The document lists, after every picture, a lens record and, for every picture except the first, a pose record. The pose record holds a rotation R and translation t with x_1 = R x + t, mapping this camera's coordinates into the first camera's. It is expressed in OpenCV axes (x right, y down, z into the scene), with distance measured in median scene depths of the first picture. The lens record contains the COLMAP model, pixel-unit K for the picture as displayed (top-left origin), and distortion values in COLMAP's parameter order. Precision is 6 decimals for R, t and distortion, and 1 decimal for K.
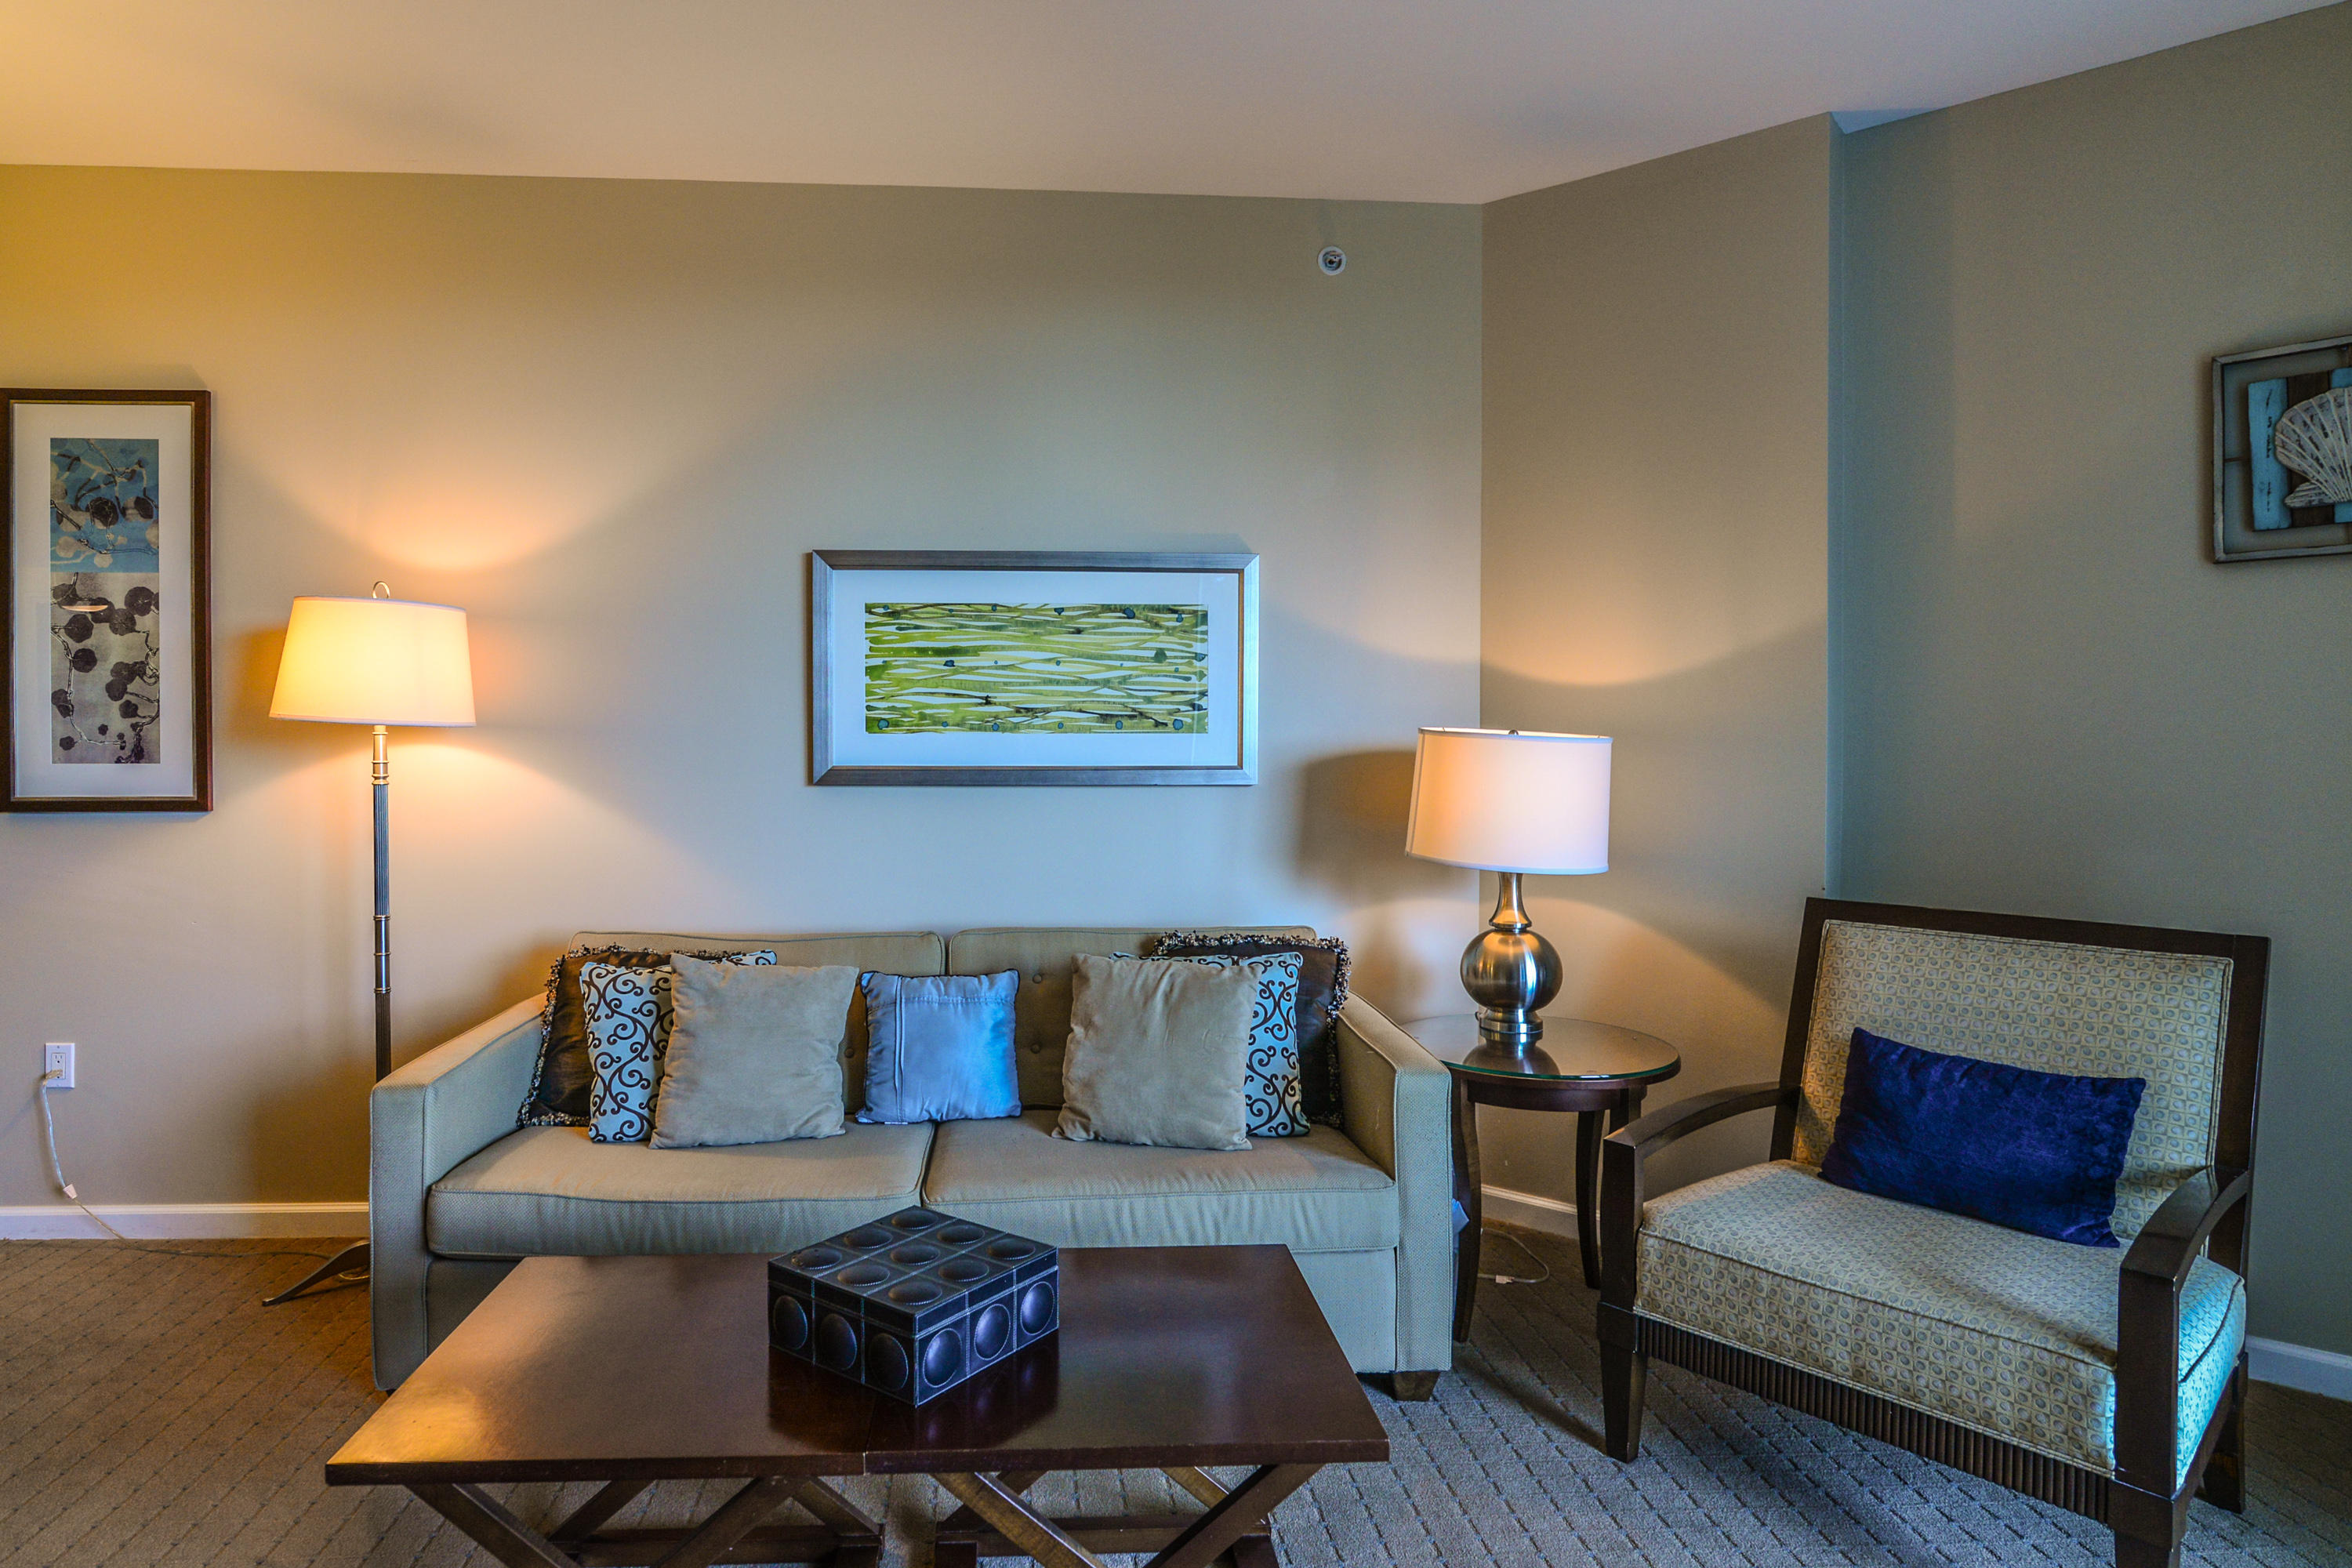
lens RADIAL K [[1320.4, 0, 1067.9], [0, 1320.4, 759.2], [0, 0, 1]] dist [-0.012080, 0.002320]
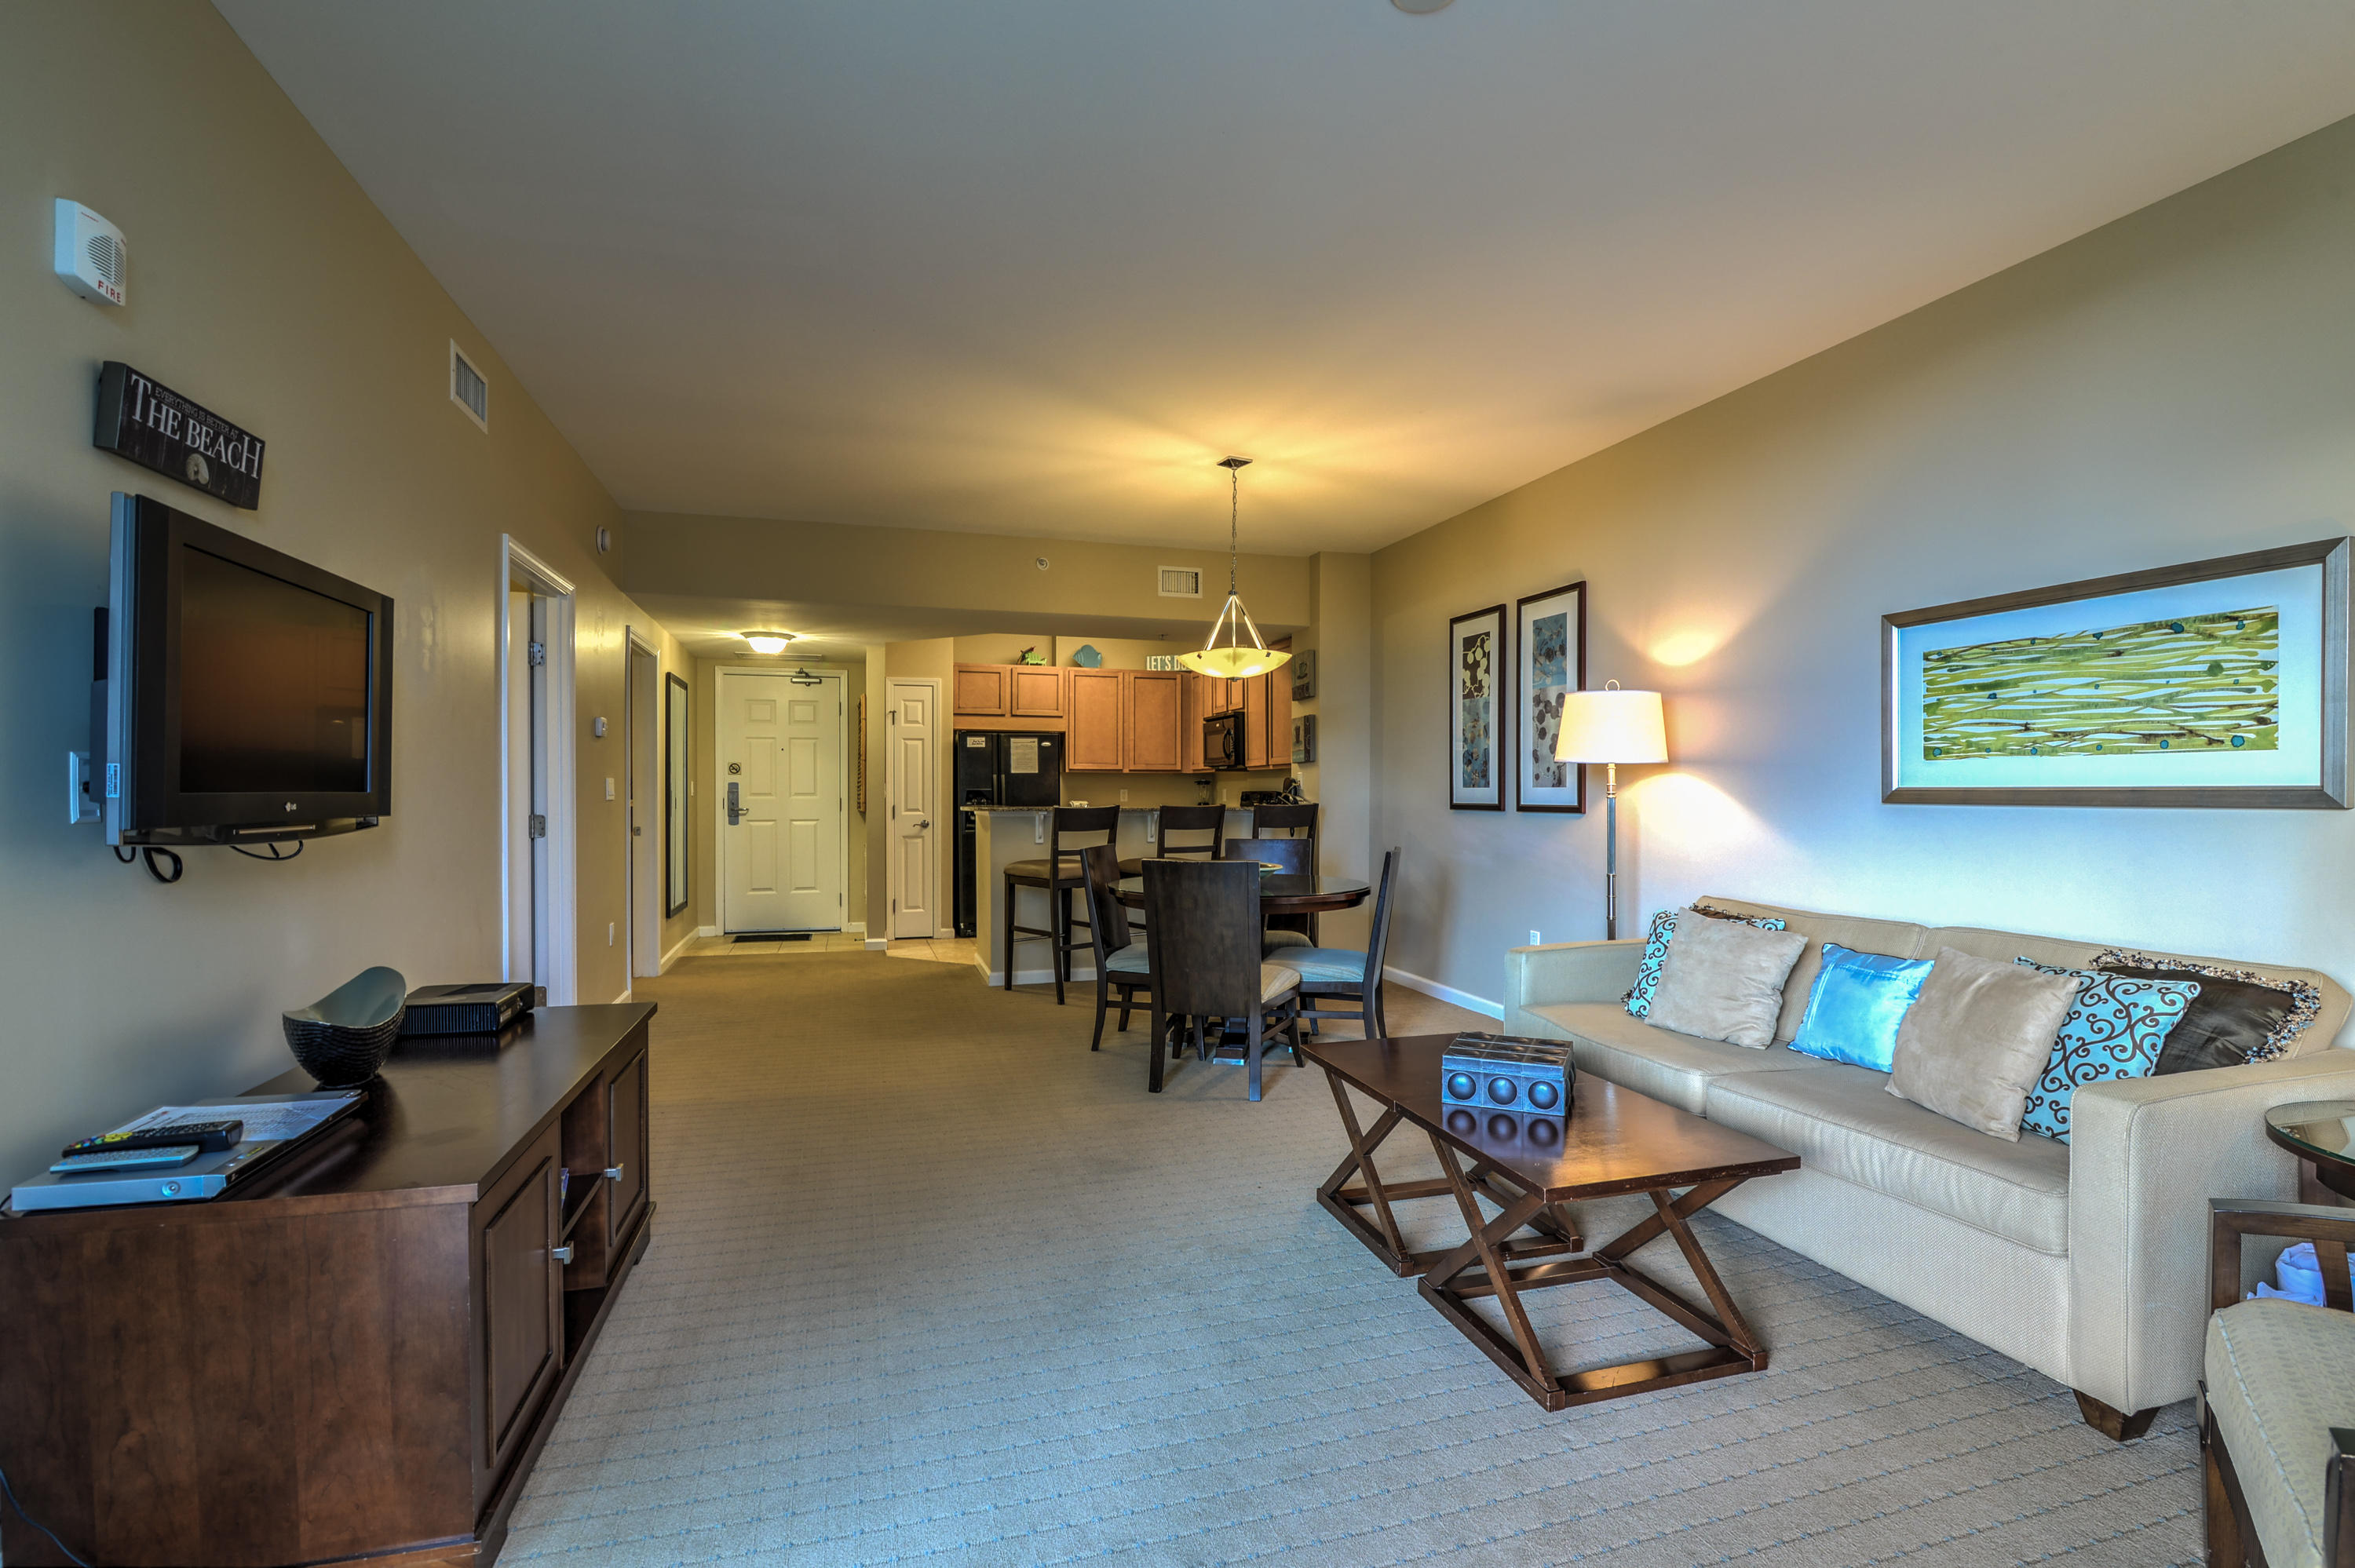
lens RADIAL K [[1076.6, 0, 1186.7], [0, 1076.6, 805.0], [0, 0, 1]] dist [-0.020075, 0.001522]
pose [[0.238381, 0.011690, -0.971101, 0.655801], [-0.008927, 0.999912, 0.009846, 0.018264], [0.971131, 0.006322, 0.238464, 0.120447]]
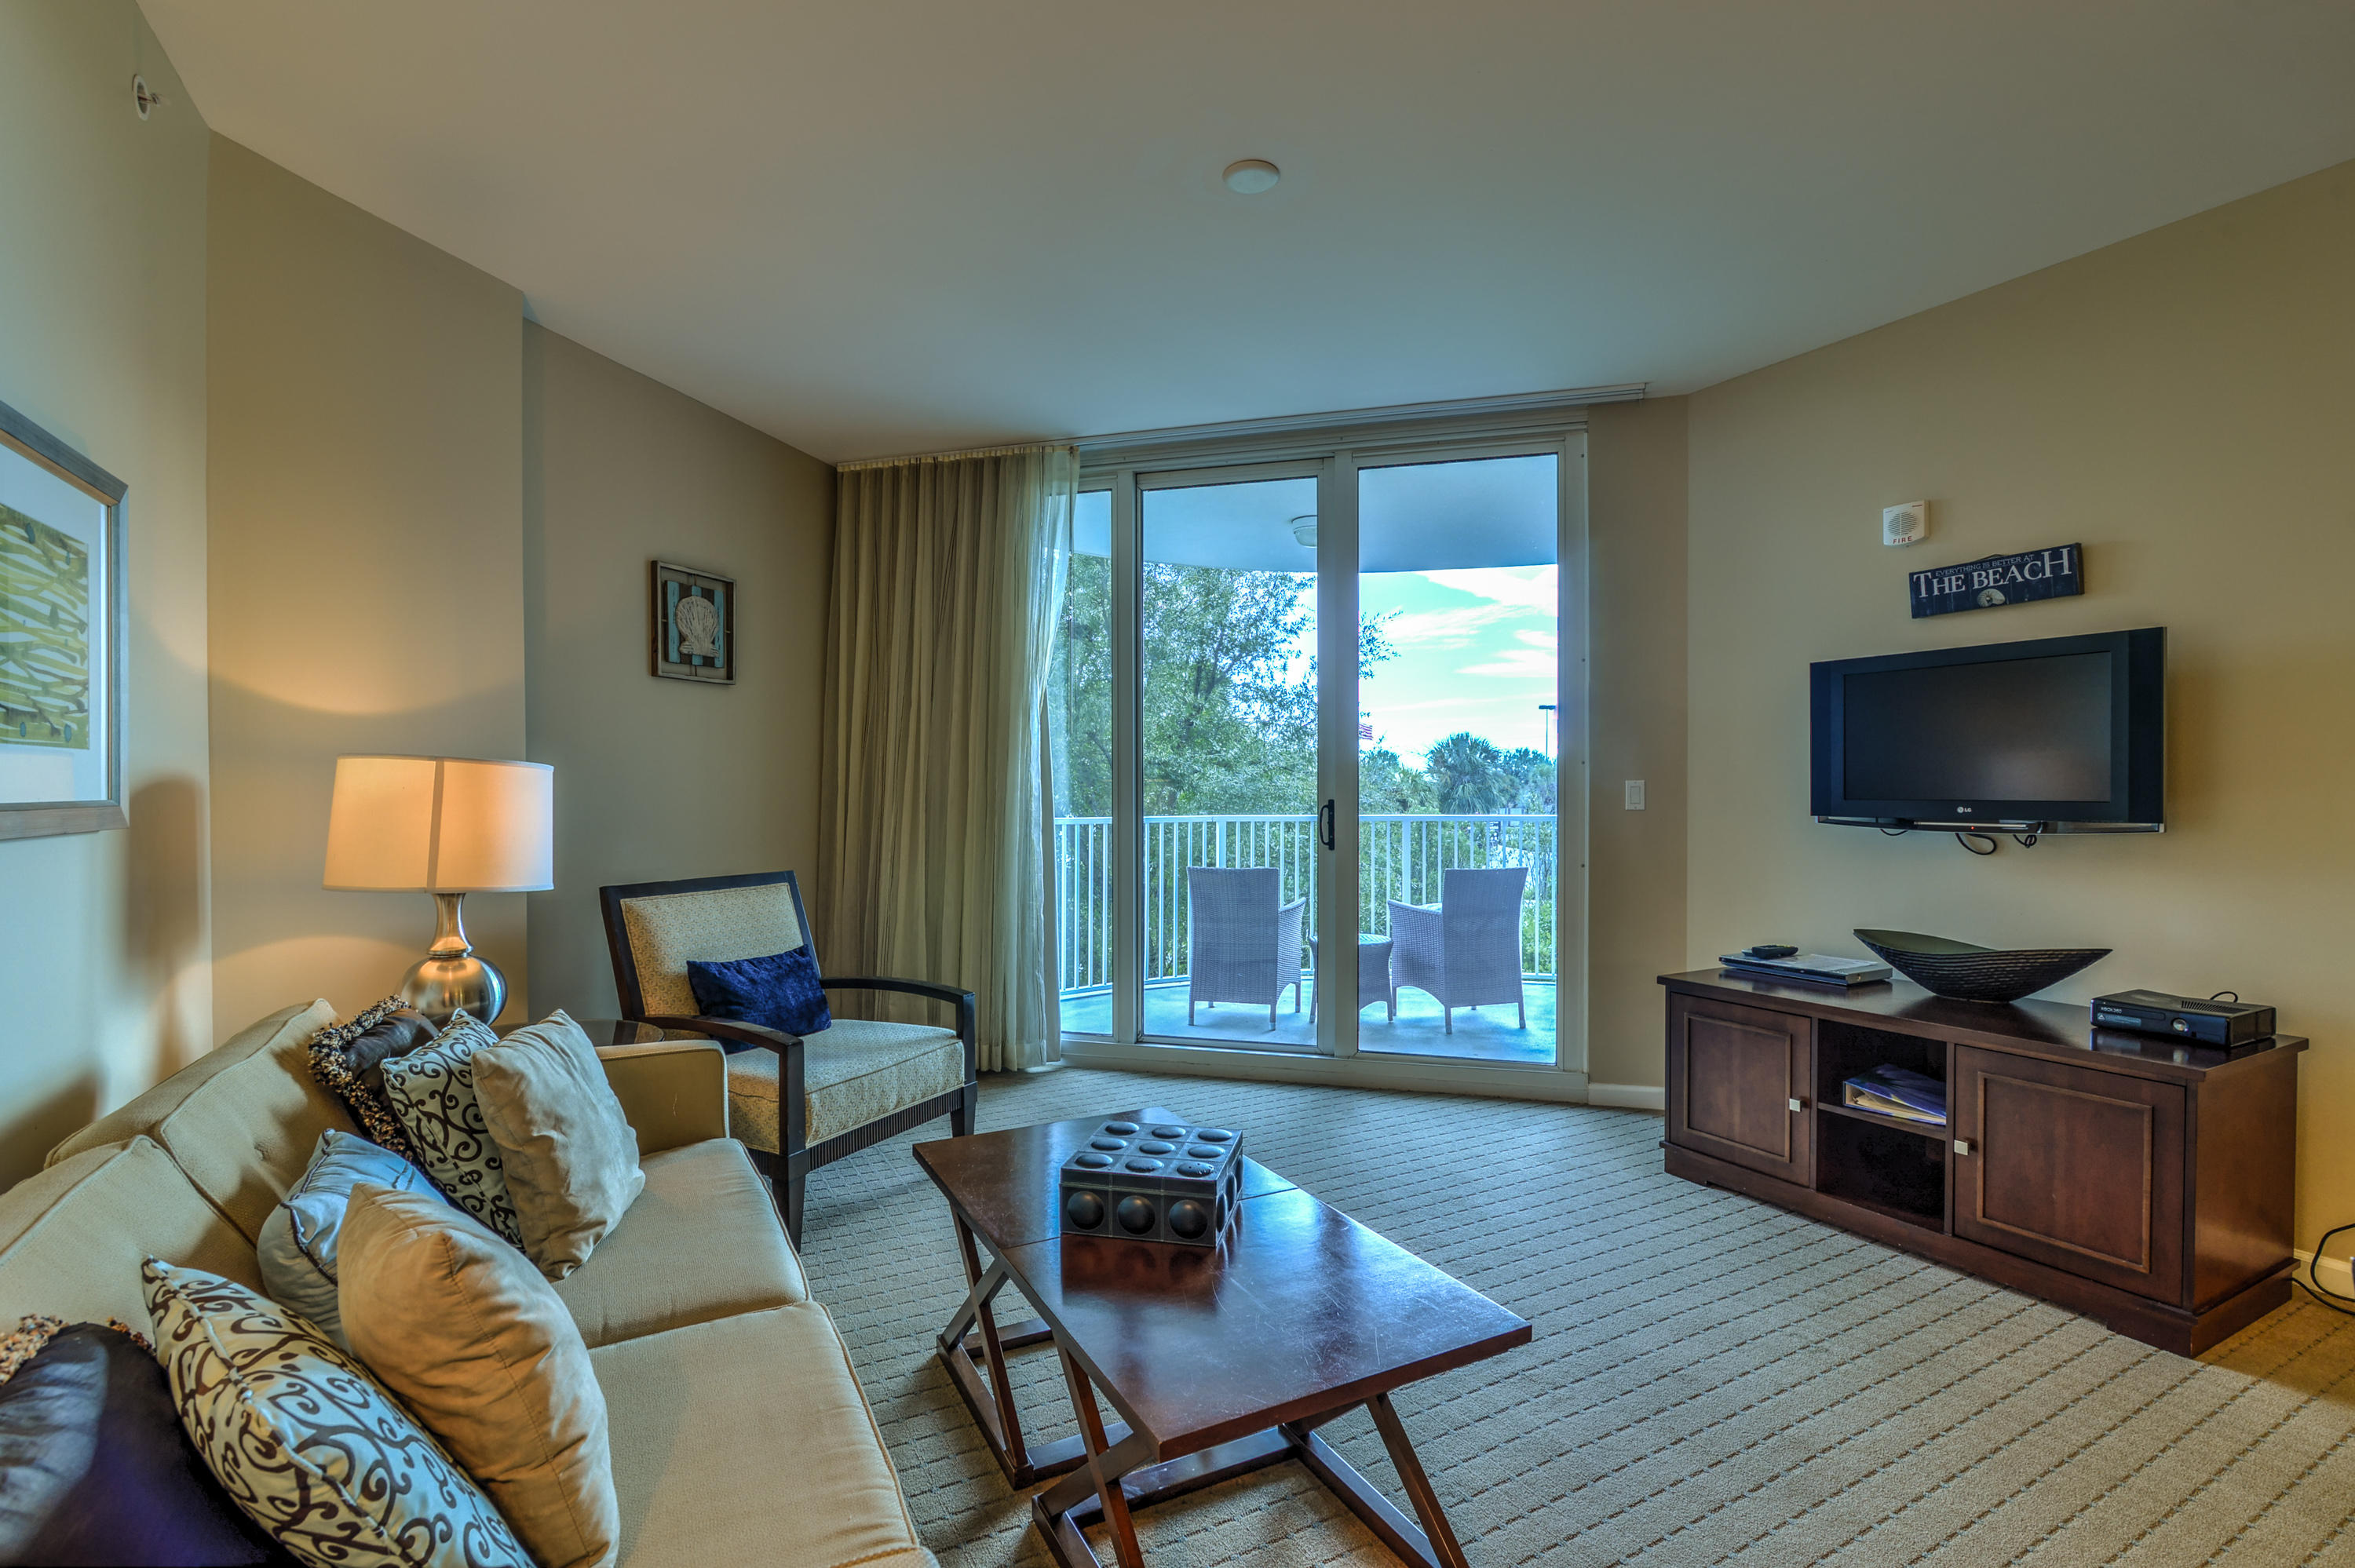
lens RADIAL K [[1076.6, 0, 1177.1], [0, 1076.6, 799.8], [0, 0, 1]] dist [-0.020075, 0.001522]
pose [[-0.428667, -0.011230, 0.903393, -0.601131], [0.009745, 0.999807, 0.017053, 0.001051], [-0.903410, 0.016113, -0.428475, 0.786414]]
